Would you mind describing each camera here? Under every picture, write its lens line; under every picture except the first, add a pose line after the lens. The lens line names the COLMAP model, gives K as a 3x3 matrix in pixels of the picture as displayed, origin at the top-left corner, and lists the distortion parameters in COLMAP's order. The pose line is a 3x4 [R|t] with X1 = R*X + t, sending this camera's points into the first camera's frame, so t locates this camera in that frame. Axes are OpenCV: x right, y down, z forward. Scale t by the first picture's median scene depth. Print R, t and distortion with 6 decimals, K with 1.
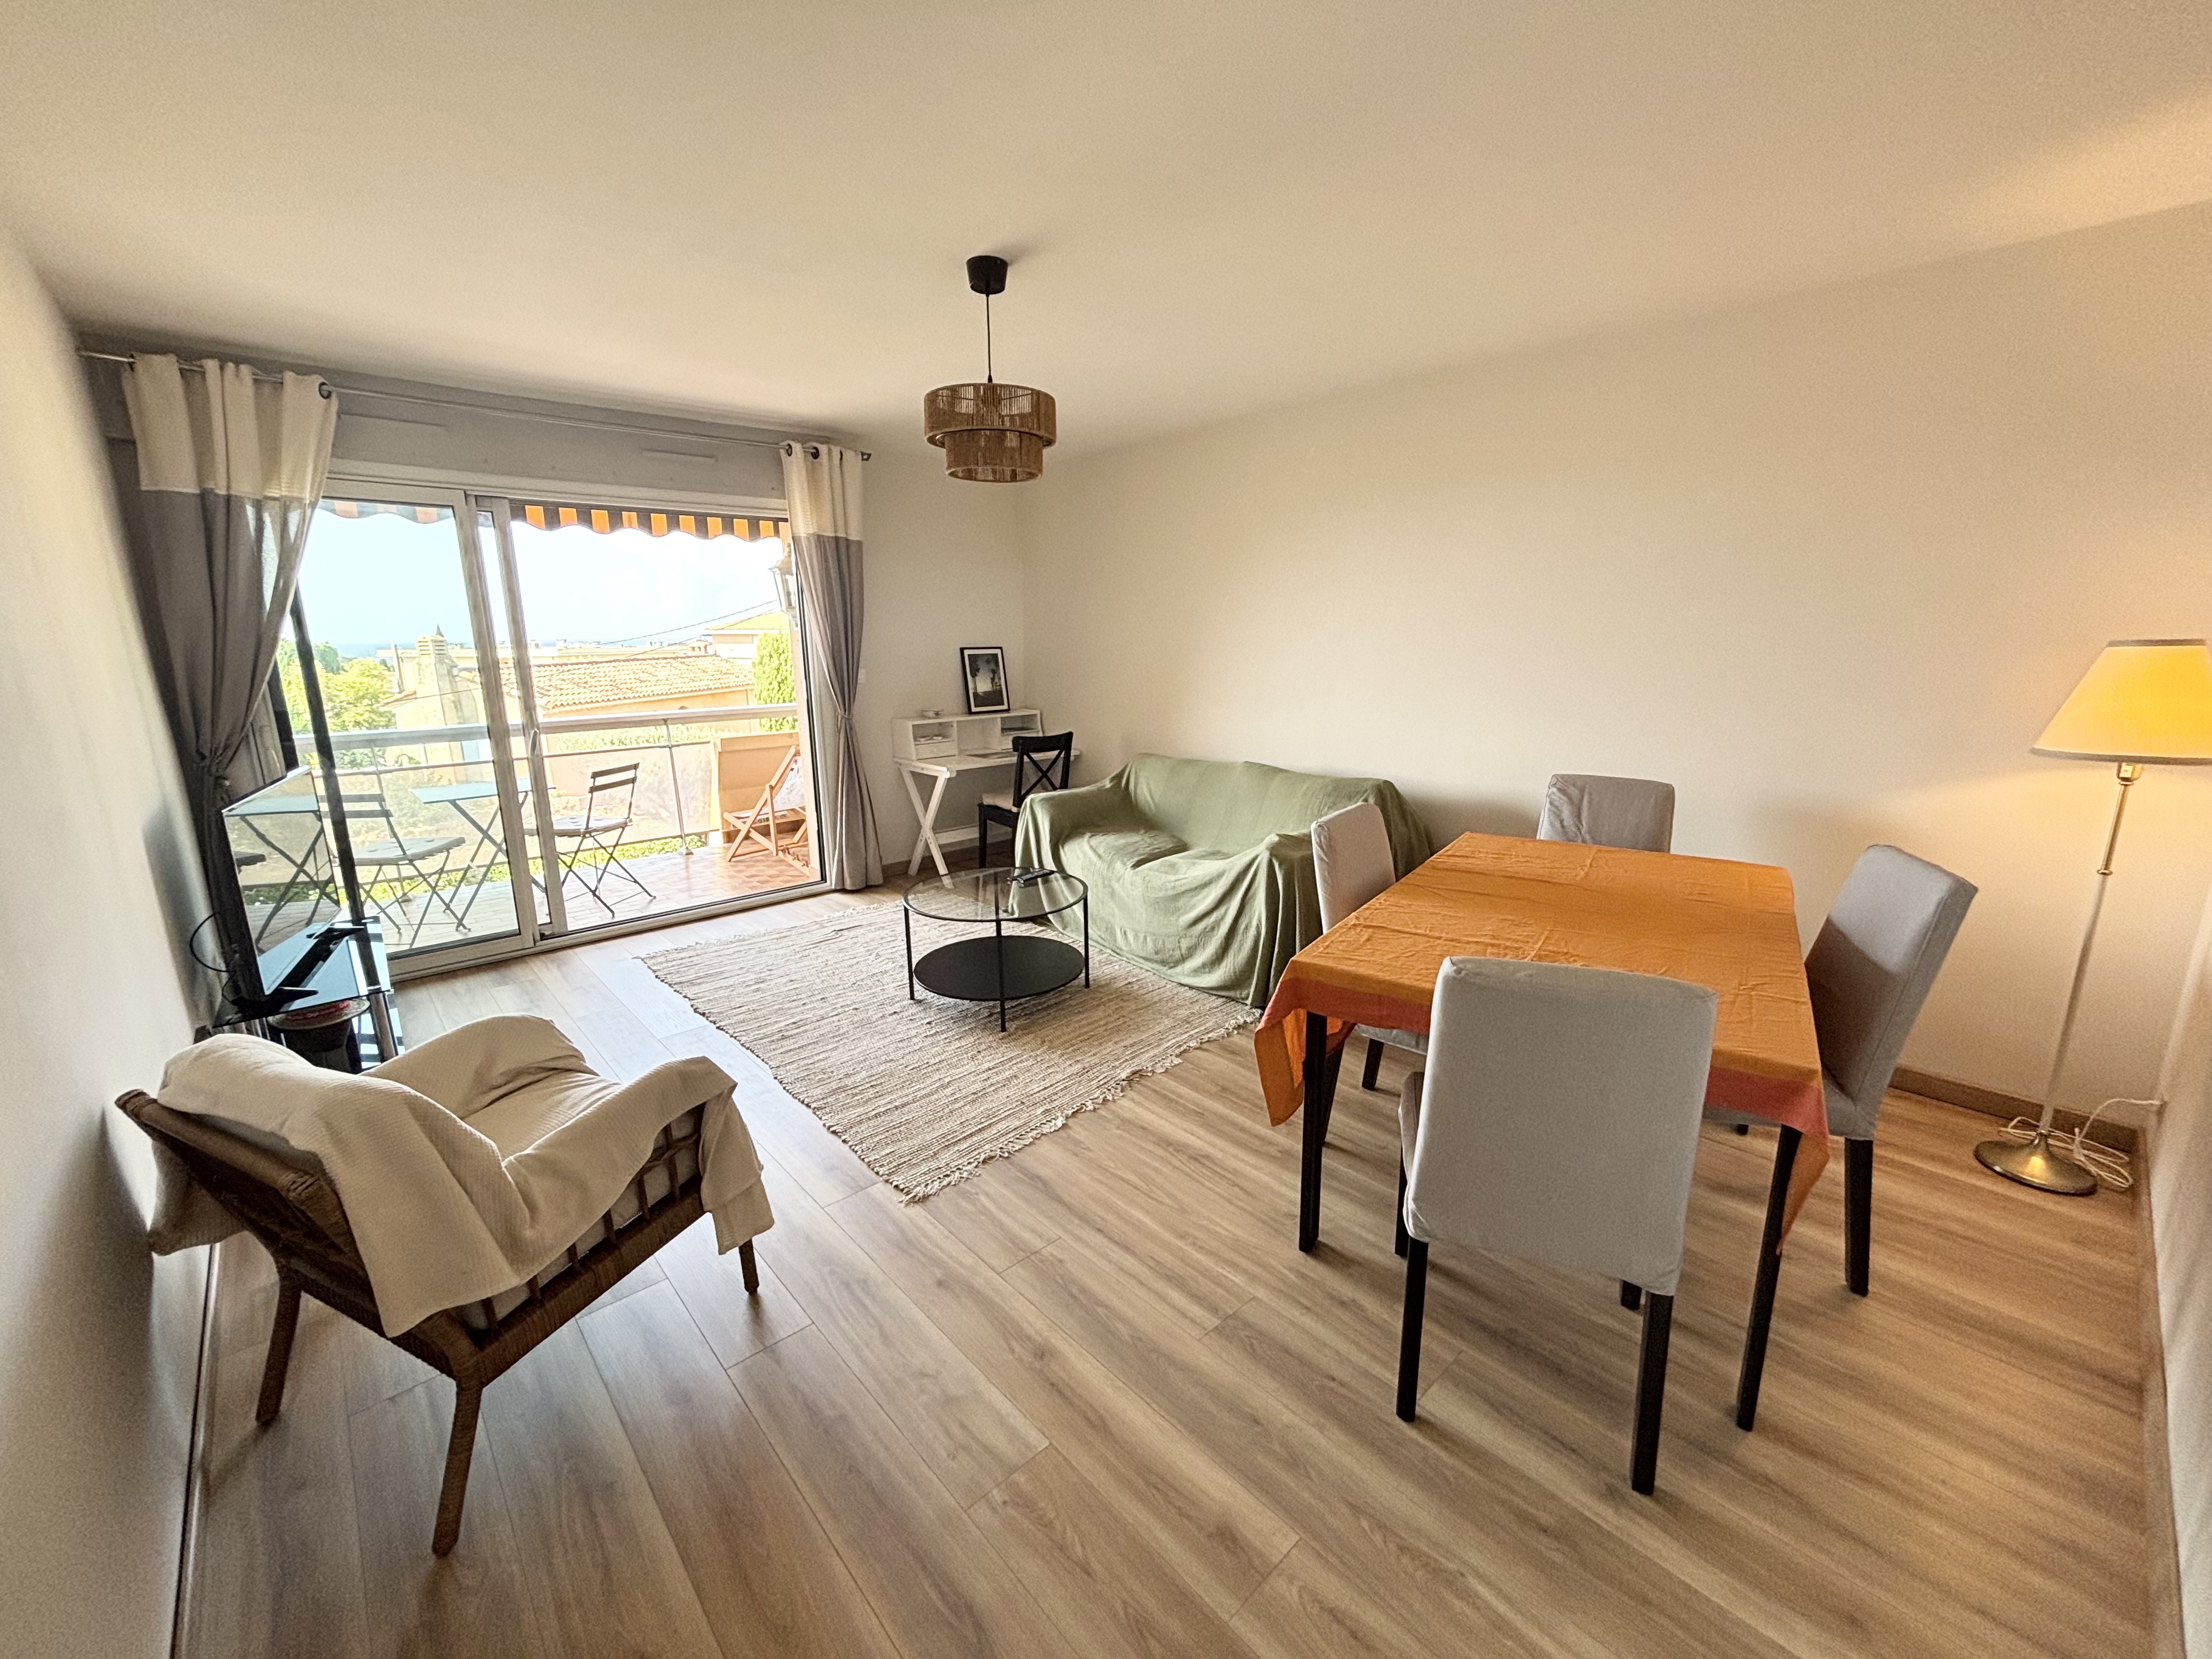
lens RADIAL K [[891.0, 0, 1110.4], [0, 891.0, 838.0], [0, 0, 1]] dist [0.001739, -0.000965]
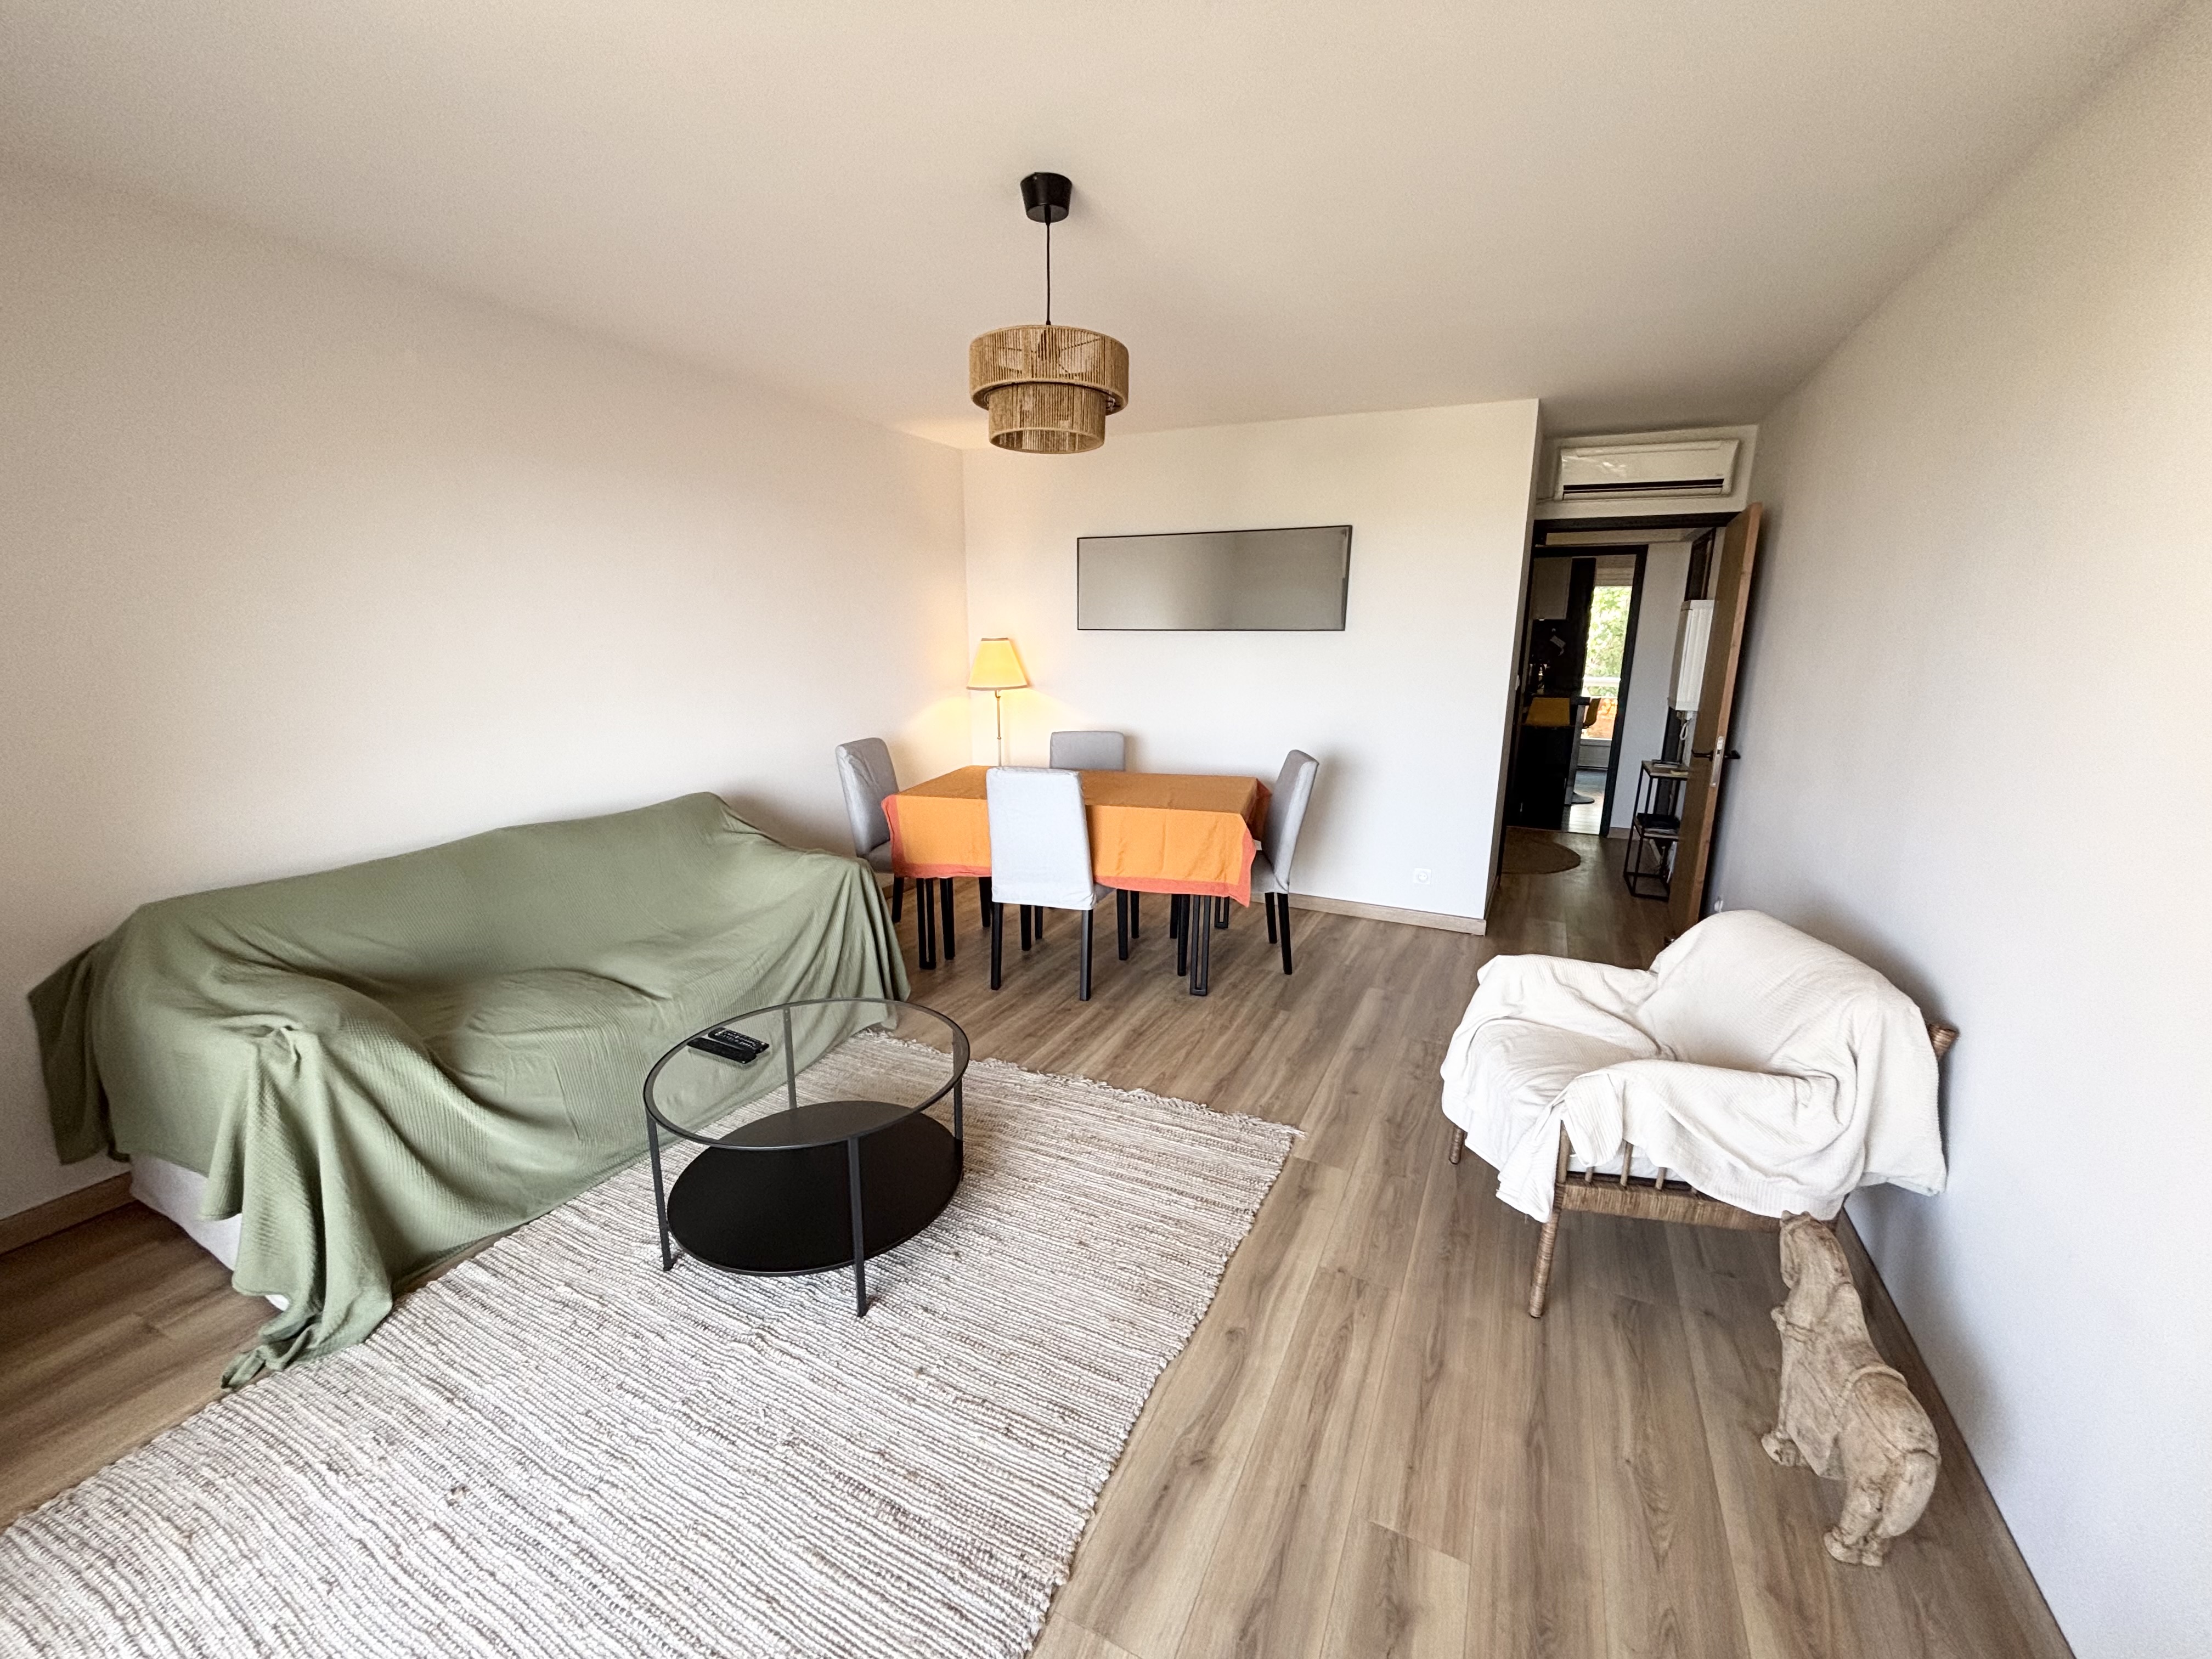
lens RADIAL K [[891.0, 0, 1100.9], [0, 891.0, 825.5], [0, 0, 1]] dist [0.001739, -0.000965]
pose [[-0.362236, -0.192828, 0.911922, -1.171598], [0.210003, 0.936328, 0.281406, -0.353912], [-0.908121, 0.293442, -0.298677, 1.559109]]
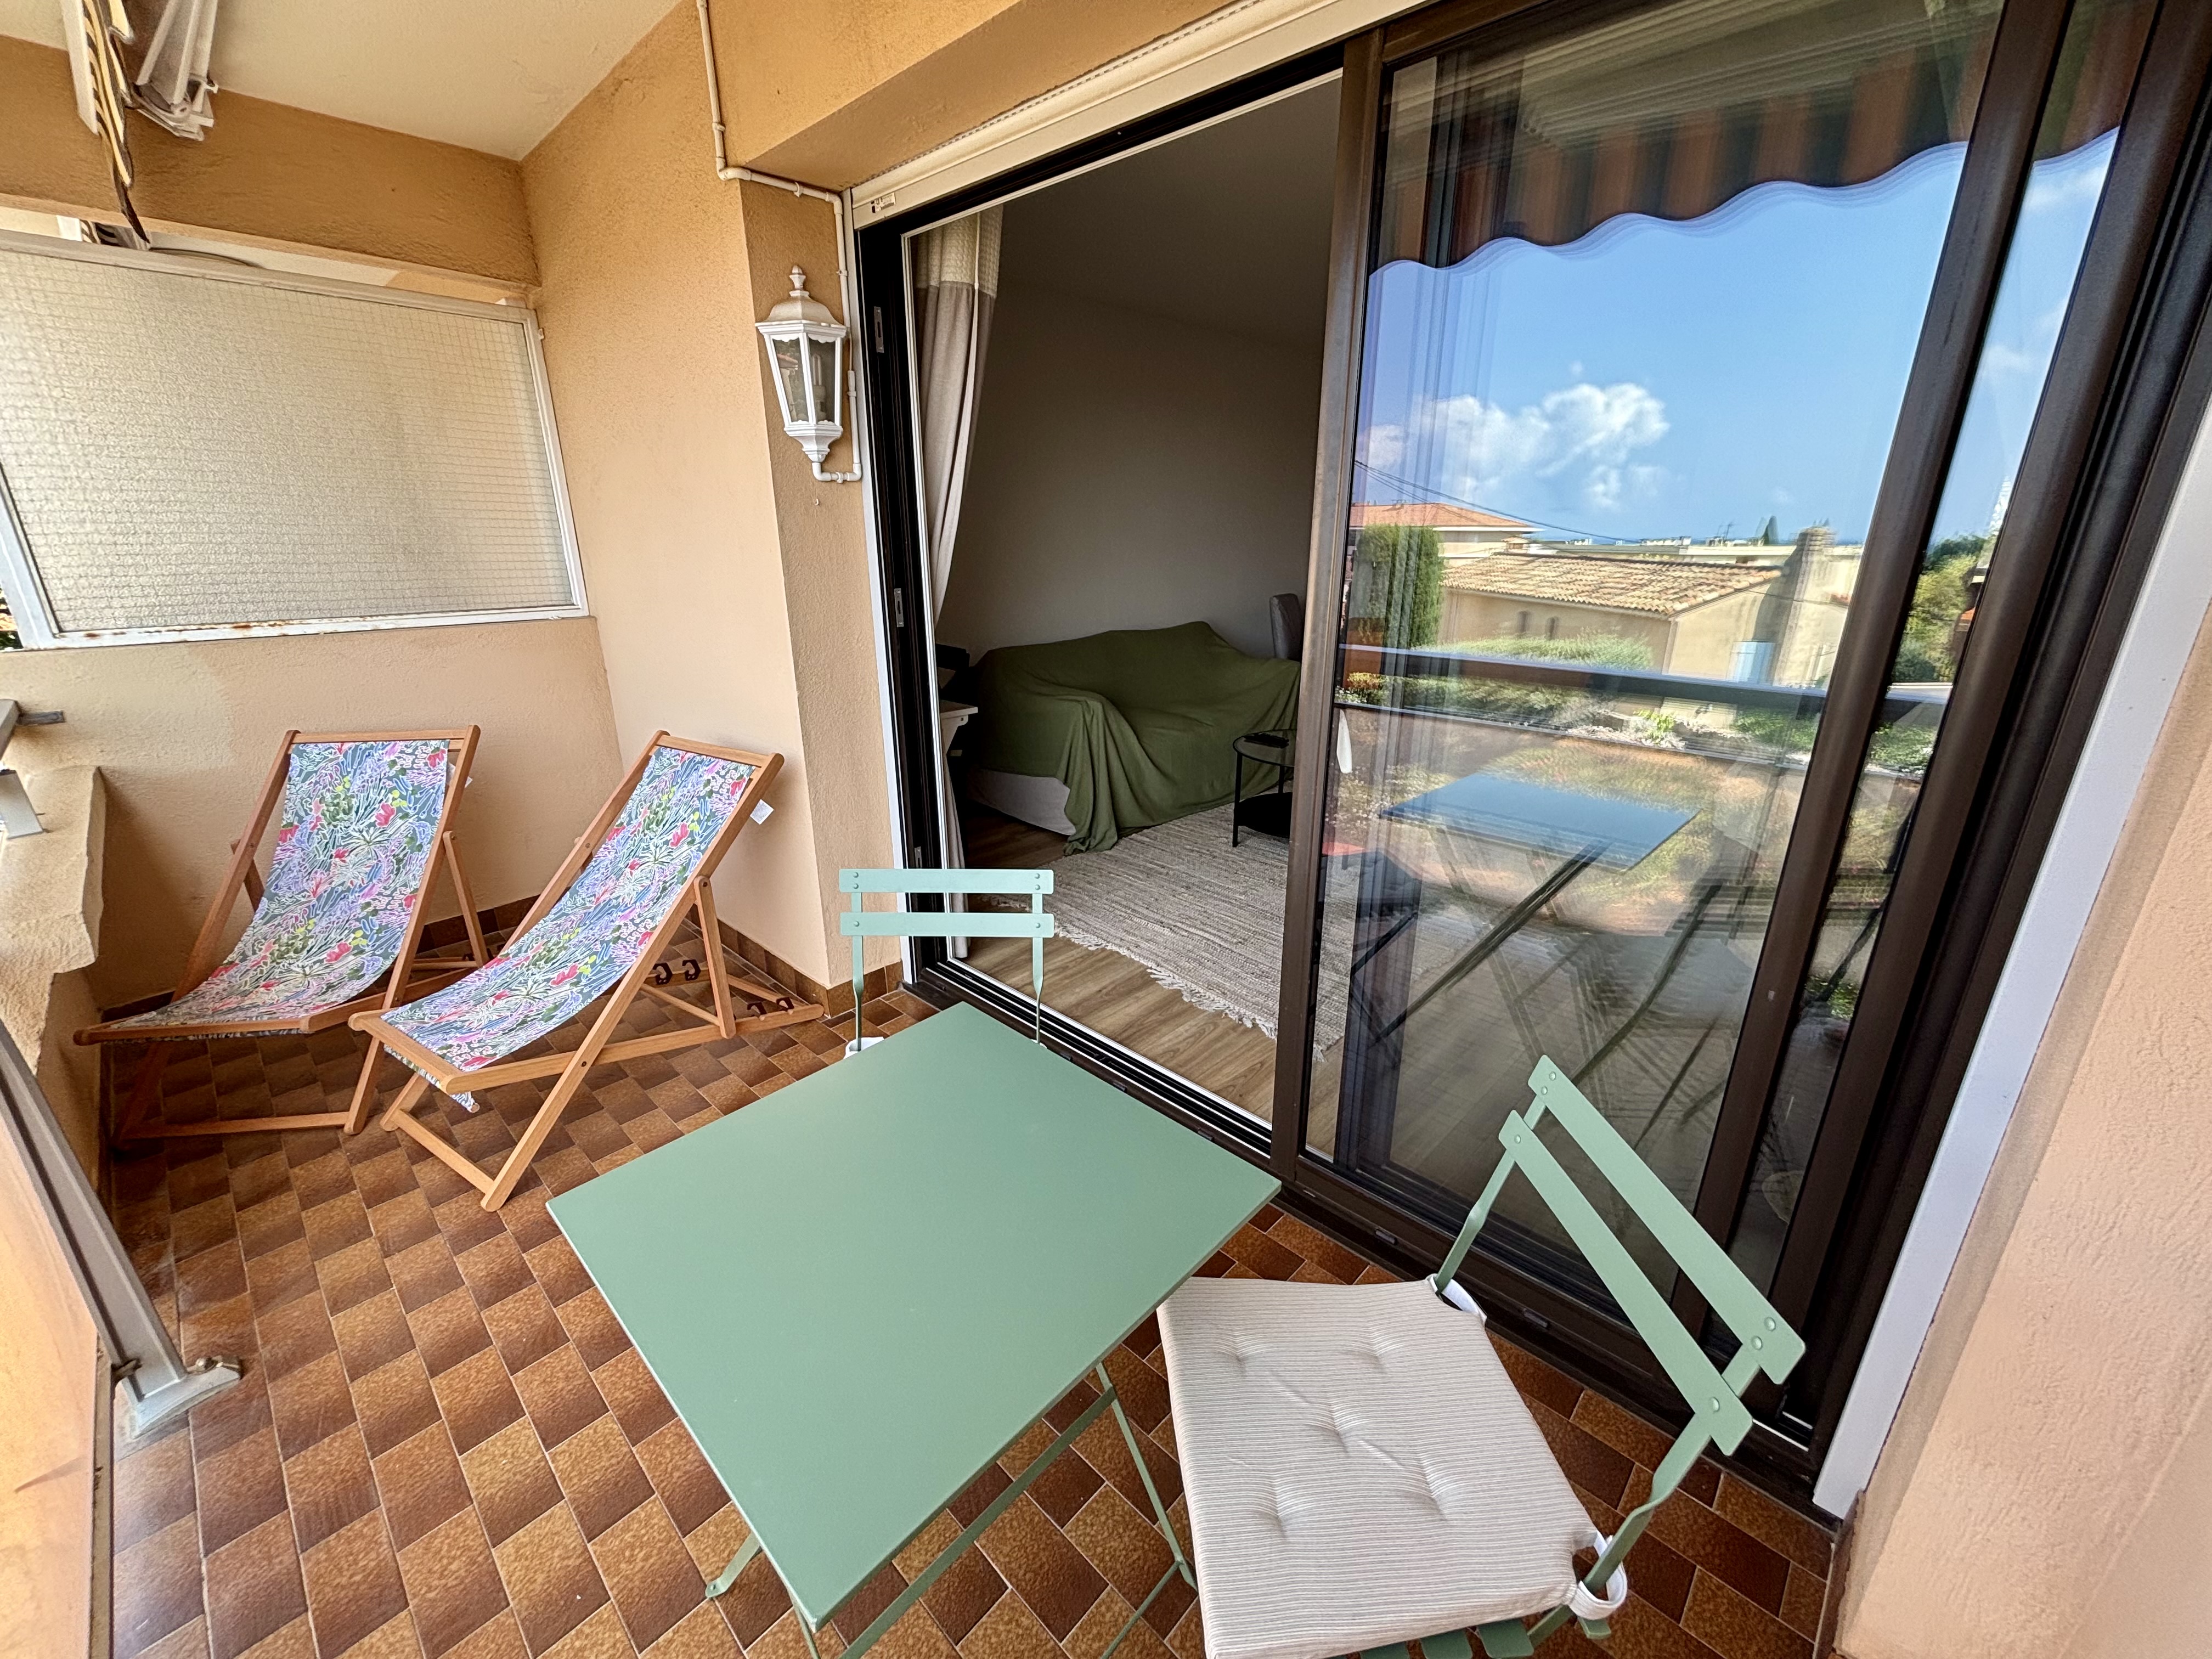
lens RADIAL K [[891.0, 0, 1115.2], [0, 891.0, 831.5], [0, 0, 1]] dist [0.001739, -0.000965]
pose [[-0.070829, -0.309141, 0.948375, -1.792138], [0.228564, 0.920437, 0.317104, -0.393598], [-0.970949, 0.239224, 0.005464, 1.970859]]
